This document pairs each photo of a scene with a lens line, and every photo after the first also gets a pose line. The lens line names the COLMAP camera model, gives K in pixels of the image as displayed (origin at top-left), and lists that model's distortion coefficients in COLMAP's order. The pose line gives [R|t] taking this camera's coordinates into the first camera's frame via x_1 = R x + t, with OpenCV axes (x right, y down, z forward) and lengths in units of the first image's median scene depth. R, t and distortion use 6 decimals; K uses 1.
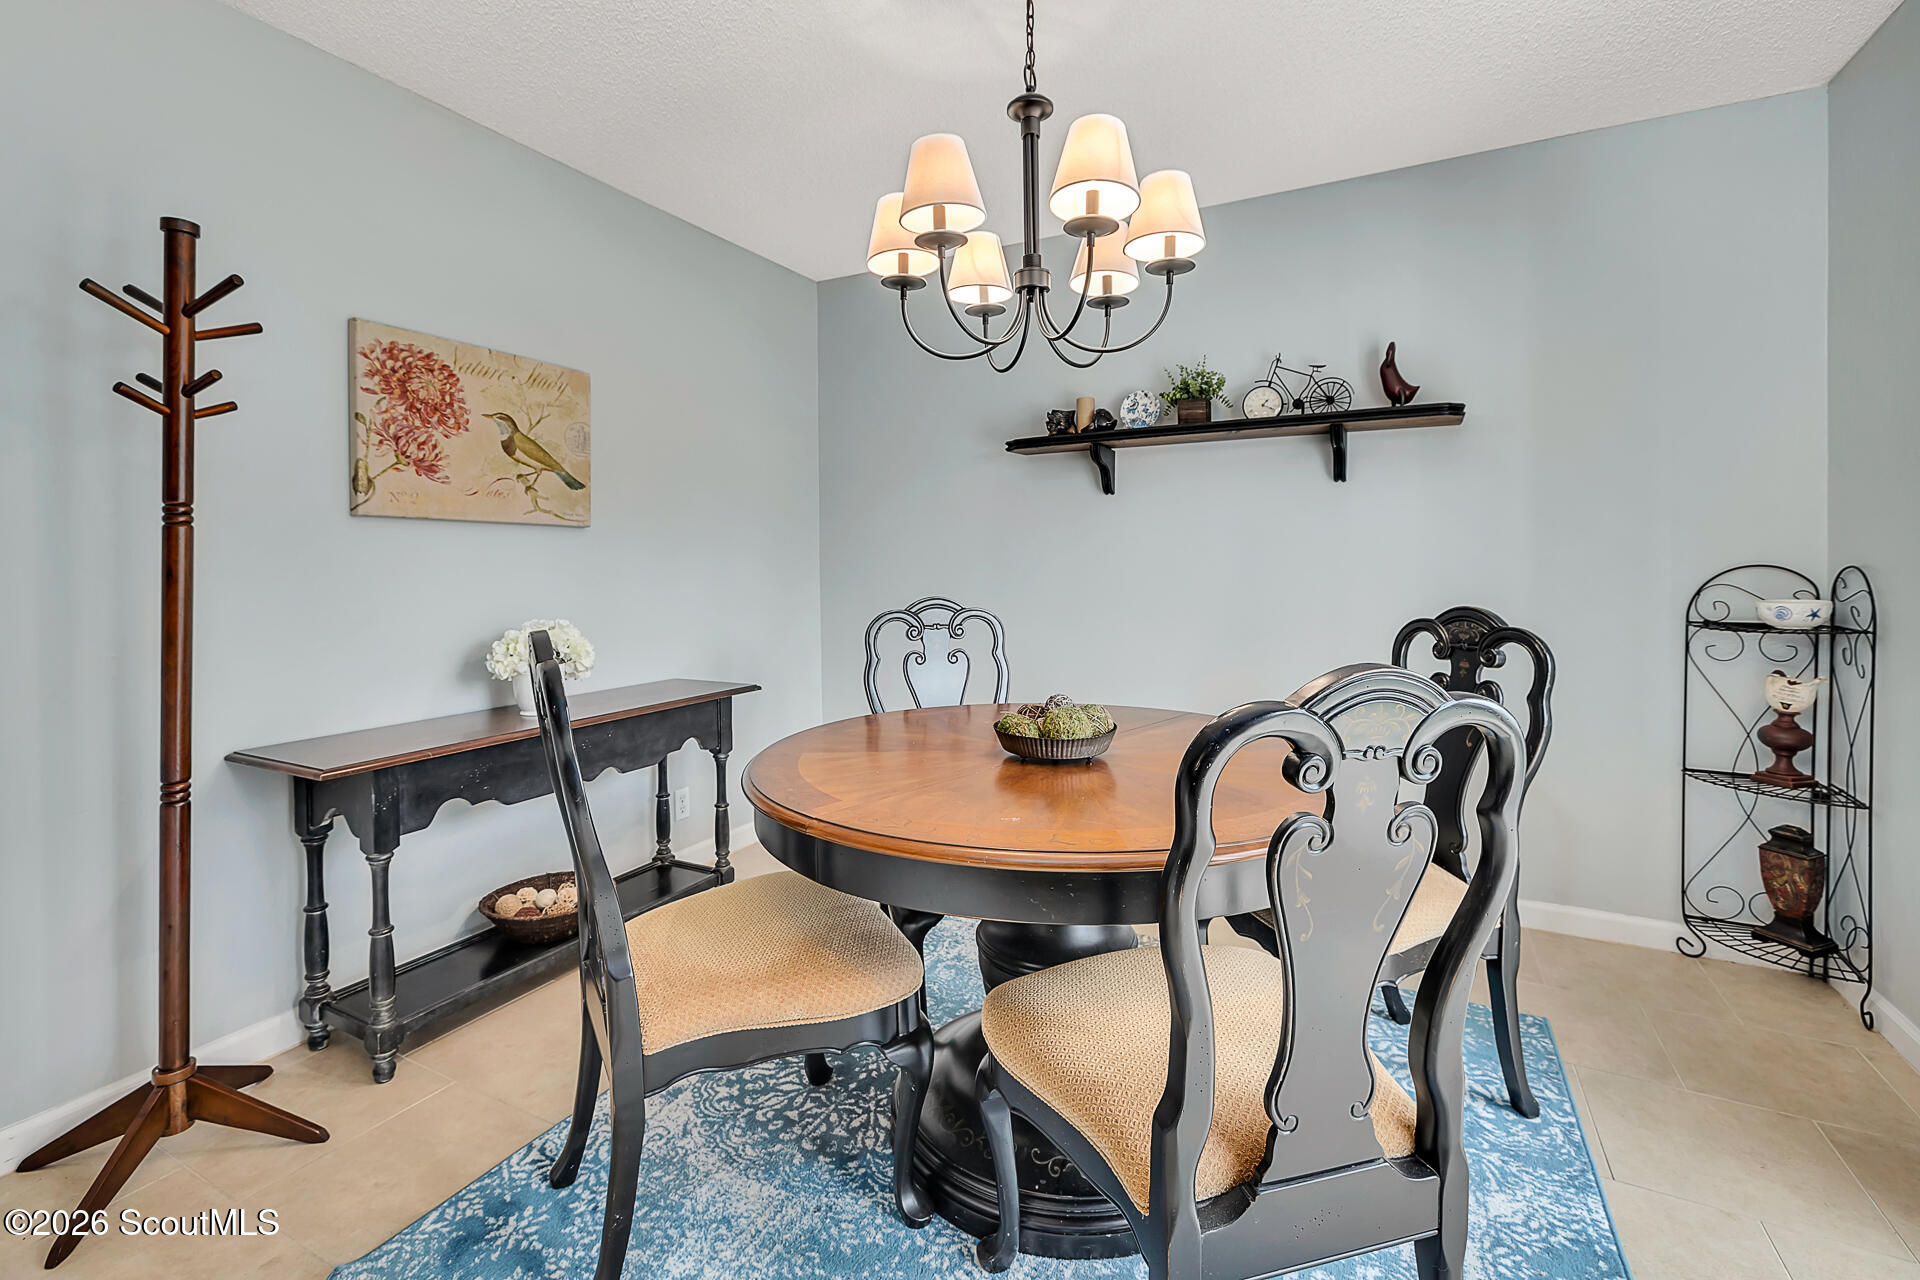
lens RADIAL K [[932.3, 0, 953.0], [0, 932.3, 596.3], [0, 0, 1]] dist [0.001730, 0.000304]
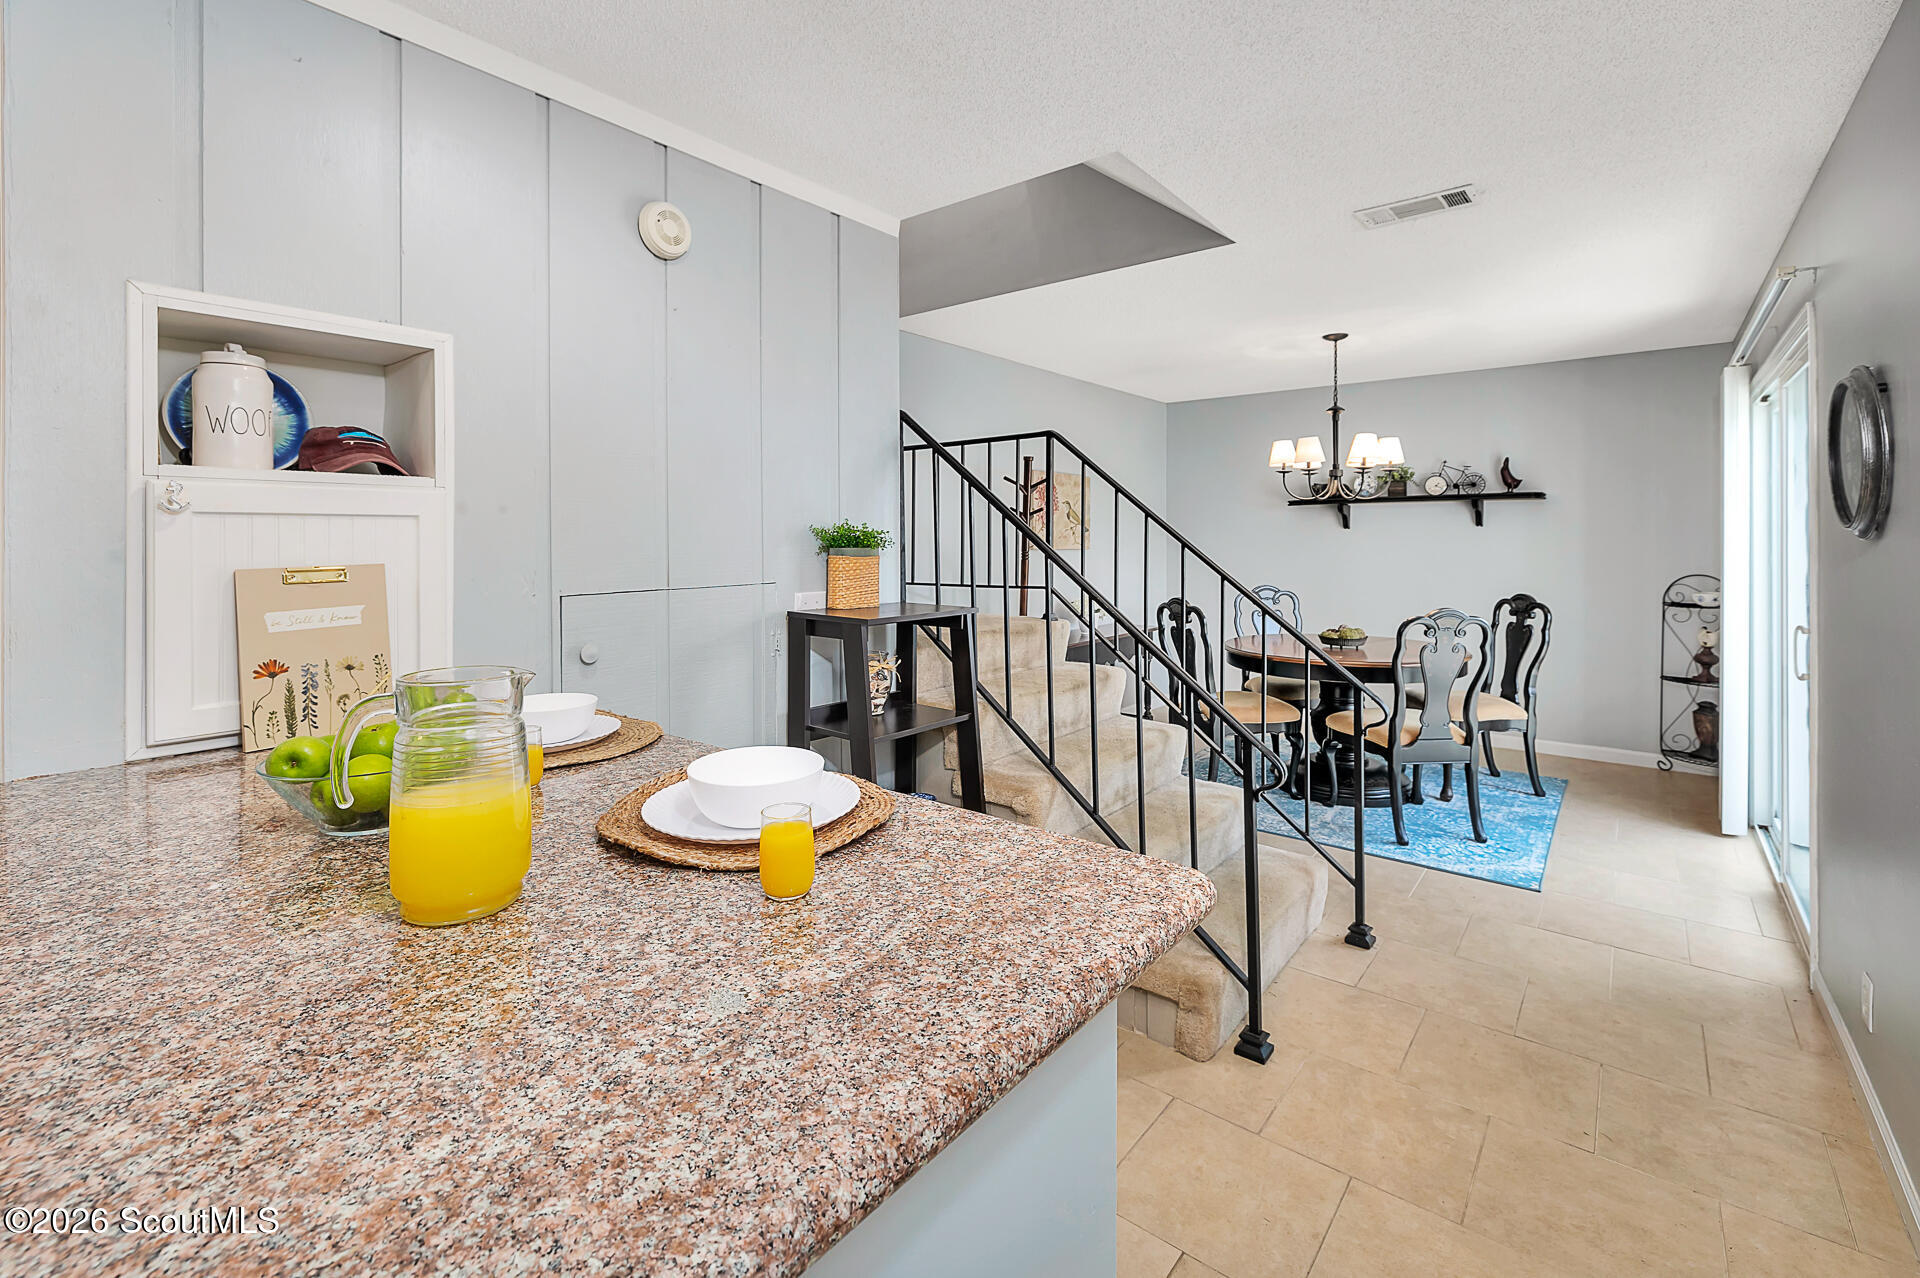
lens RADIAL K [[838.9, 0, 973.4], [0, 838.9, 564.8], [0, 0, 1]] dist [-0.000220, 0.000299]
pose [[0.978566, 0.009021, -0.205737, -0.283482], [-0.011084, 0.999899, -0.008876, -0.020715], [0.205637, 0.010966, 0.978567, -1.033275]]
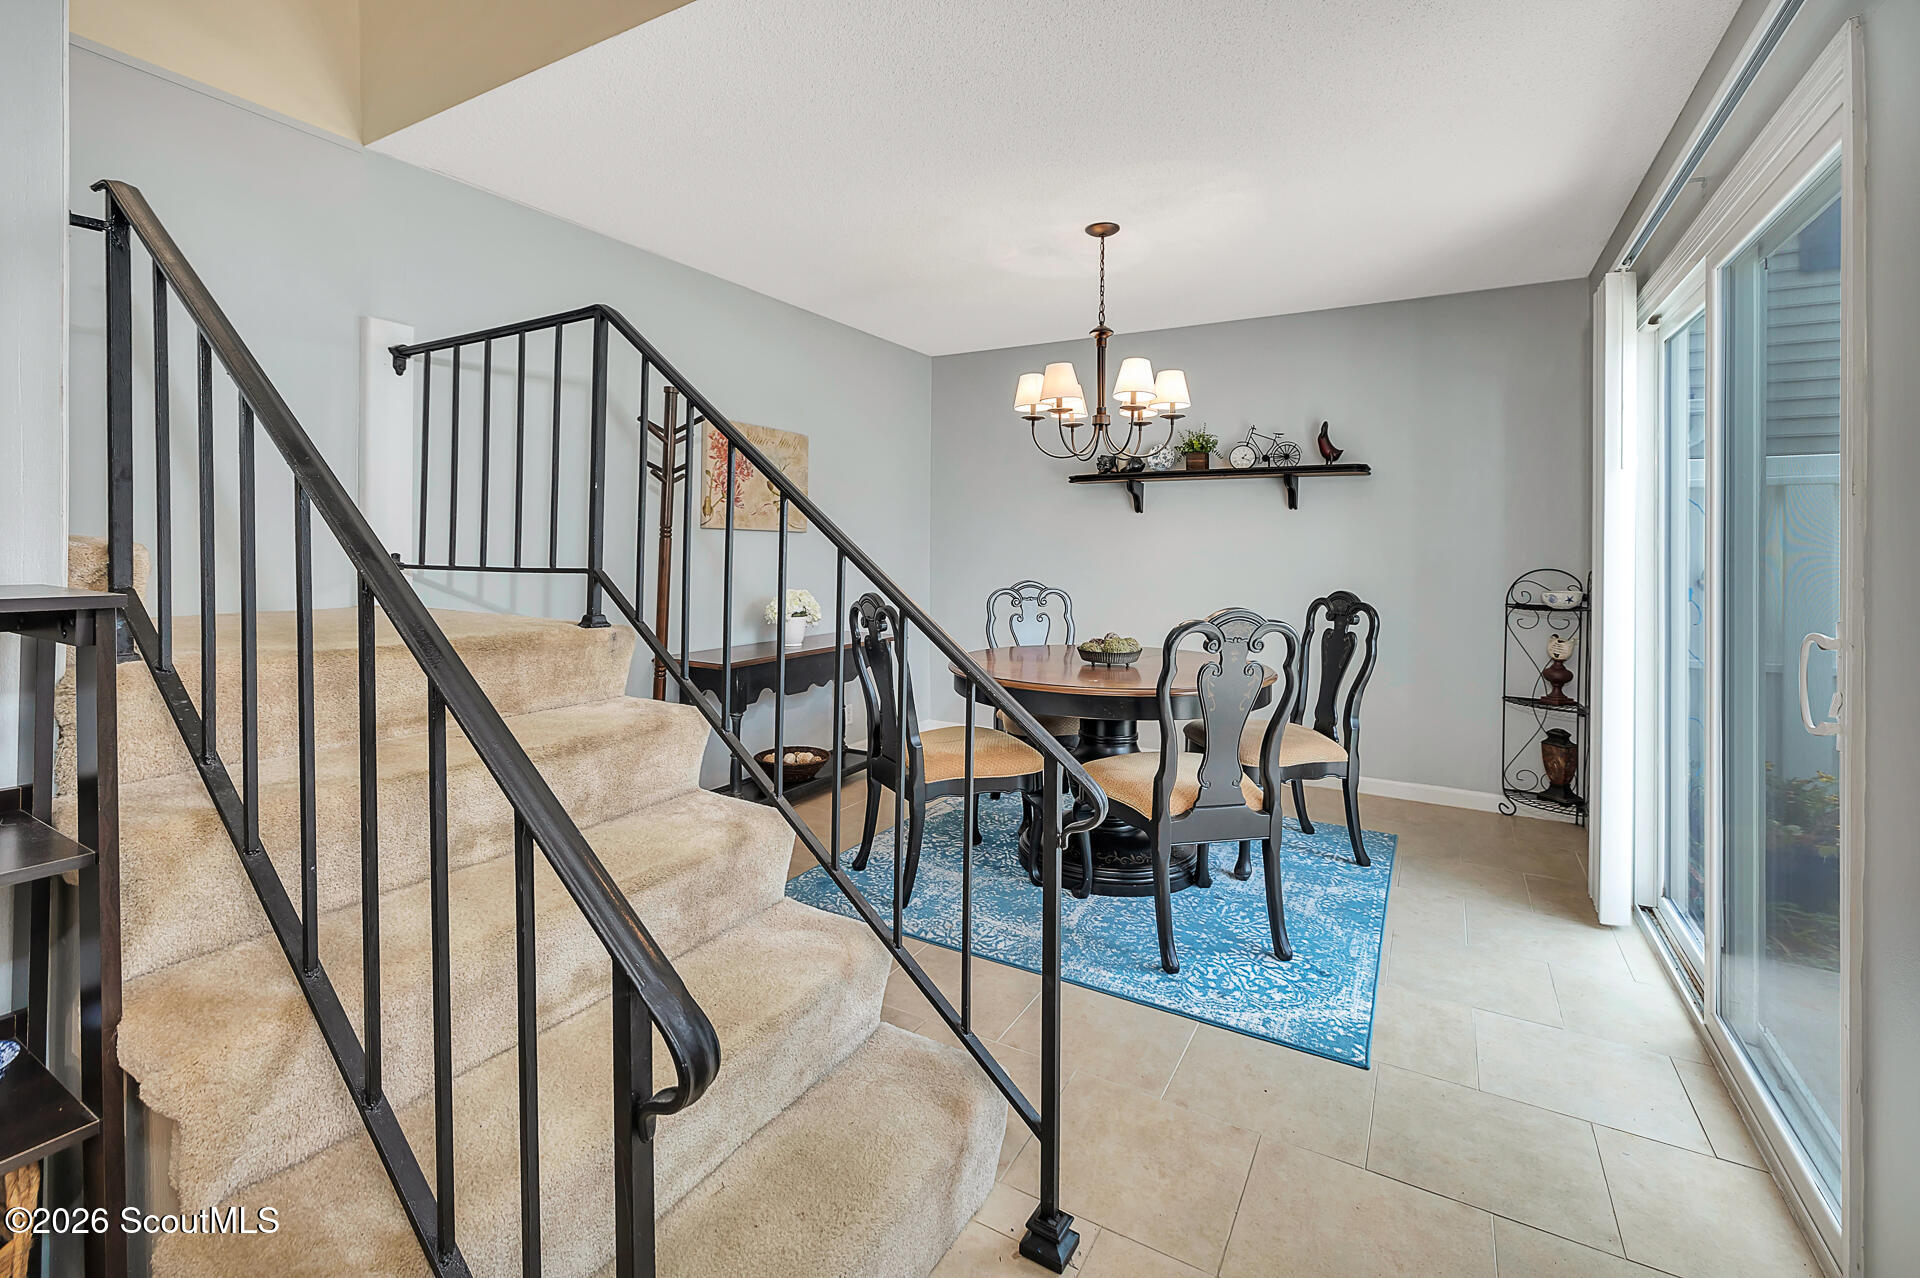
lens RADIAL K [[872.6, 0, 925.8], [0, 872.6, 568.6], [0, 0, 1]] dist [-0.001321, -0.000175]
pose [[0.997260, 0.016316, -0.072149, -0.092057], [-0.017247, 0.999776, -0.012297, 0.002054], [0.071932, 0.013508, 0.997318, -0.537849]]
